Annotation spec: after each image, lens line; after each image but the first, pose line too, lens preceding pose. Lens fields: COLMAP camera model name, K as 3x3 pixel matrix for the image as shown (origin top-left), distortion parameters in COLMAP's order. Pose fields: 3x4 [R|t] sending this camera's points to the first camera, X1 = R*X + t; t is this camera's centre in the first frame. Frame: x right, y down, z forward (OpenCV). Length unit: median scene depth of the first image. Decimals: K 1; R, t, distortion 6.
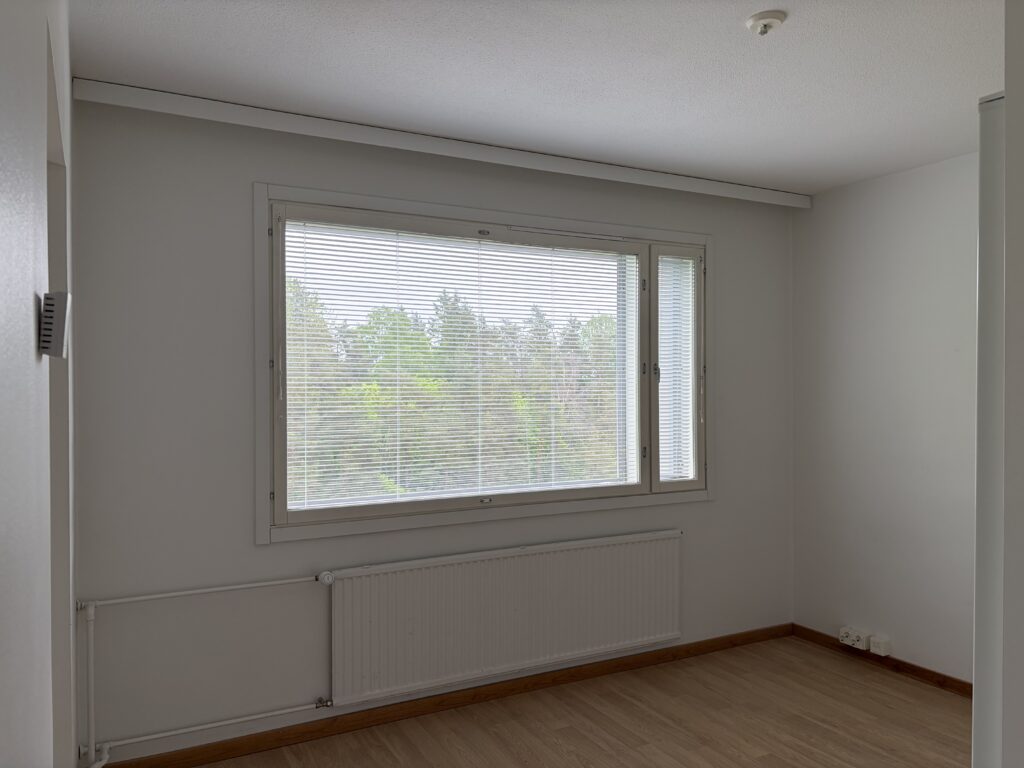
lens RADIAL K [[767.6, 0, 508.6], [0, 767.6, 386.7], [0, 0, 1]] dist [0.045075, -0.053057]
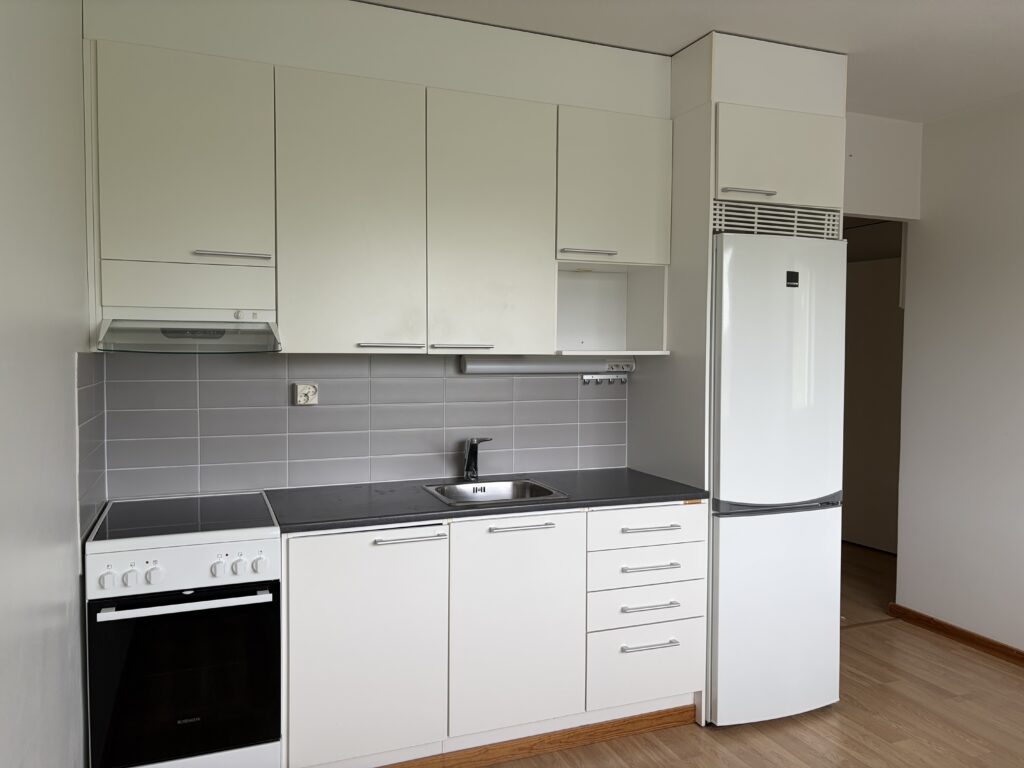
lens RADIAL K [[767.6, 0, 515.8], [0, 767.6, 384.7], [0, 0, 1]] dist [0.045075, -0.053057]
pose [[-0.992866, -0.011698, 0.118662, 0.346334], [-0.005884, 0.998770, 0.049230, 0.013882], [-0.119092, 0.048181, -0.991714, 0.995923]]
